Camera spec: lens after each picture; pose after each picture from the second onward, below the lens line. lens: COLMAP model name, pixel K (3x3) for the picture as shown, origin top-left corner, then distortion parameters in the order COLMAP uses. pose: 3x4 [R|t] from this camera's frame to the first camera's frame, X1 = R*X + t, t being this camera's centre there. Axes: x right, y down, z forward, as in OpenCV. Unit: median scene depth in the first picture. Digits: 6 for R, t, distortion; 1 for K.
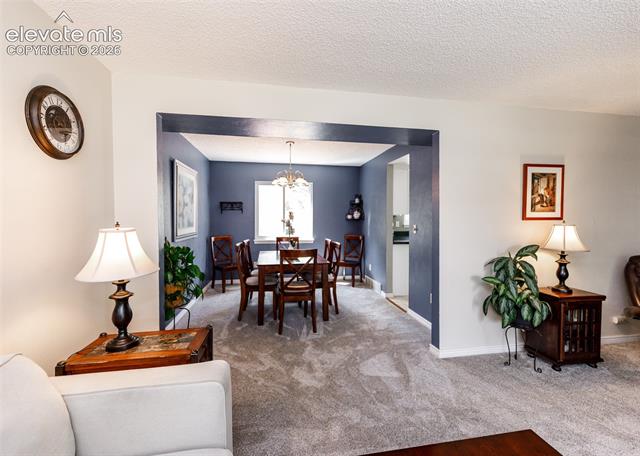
lens RADIAL K [[276.8, 0, 314.7], [0, 276.8, 223.7], [0, 0, 1]] dist [0.008008, -0.001553]
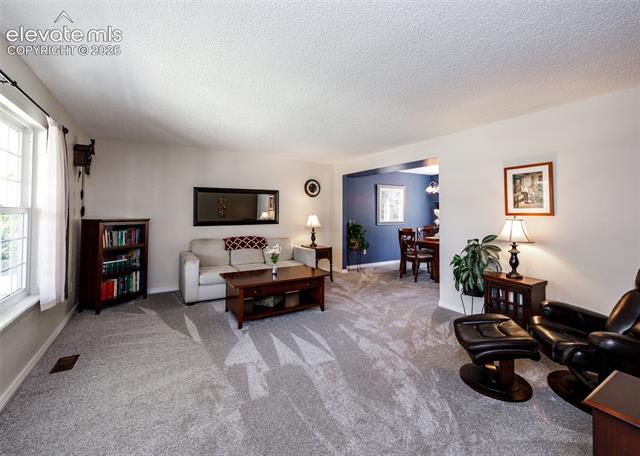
lens RADIAL K [[276.8, 0, 320.4], [0, 276.8, 206.2], [0, 0, 1]] dist [0.008008, -0.001553]
pose [[0.358950, -0.020461, -0.933132, 1.260922], [-0.029418, 0.999015, -0.033222, 0.008434], [0.932893, 0.039375, 0.357995, -0.123916]]
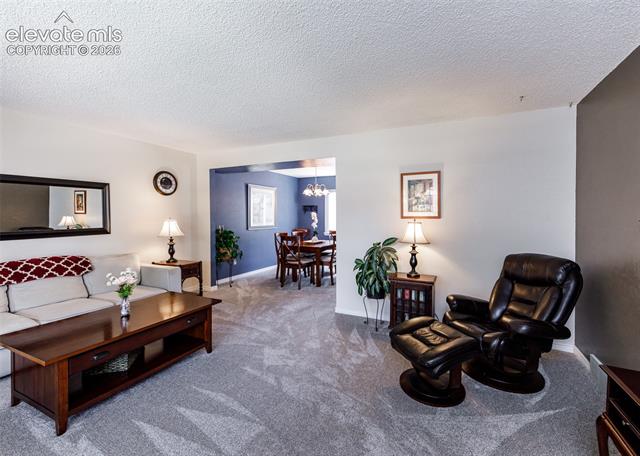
lens RADIAL K [[276.8, 0, 330.4], [0, 276.8, 222.9], [0, 0, 1]] dist [0.008008, -0.001553]
pose [[0.817428, 0.014511, -0.575847, 0.972196], [-0.014832, 0.999881, 0.004143, 0.004868], [0.575839, 0.005154, 0.817547, -0.161330]]
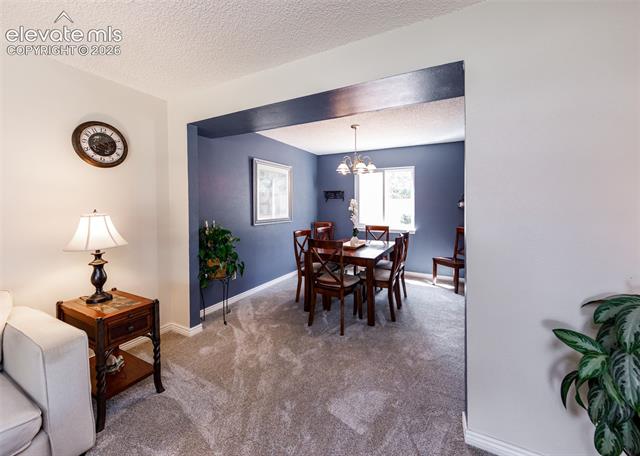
lens RADIAL K [[251.8, 0, 318.0], [0, 251.8, 209.8], [0, 0, 1]] dist [-0.001805, -0.000207]
pose [[0.795325, 0.010567, -0.606091, 0.399016], [-0.012818, 0.999918, 0.000614, -0.007983], [0.606047, 0.007281, 0.795395, 0.290525]]
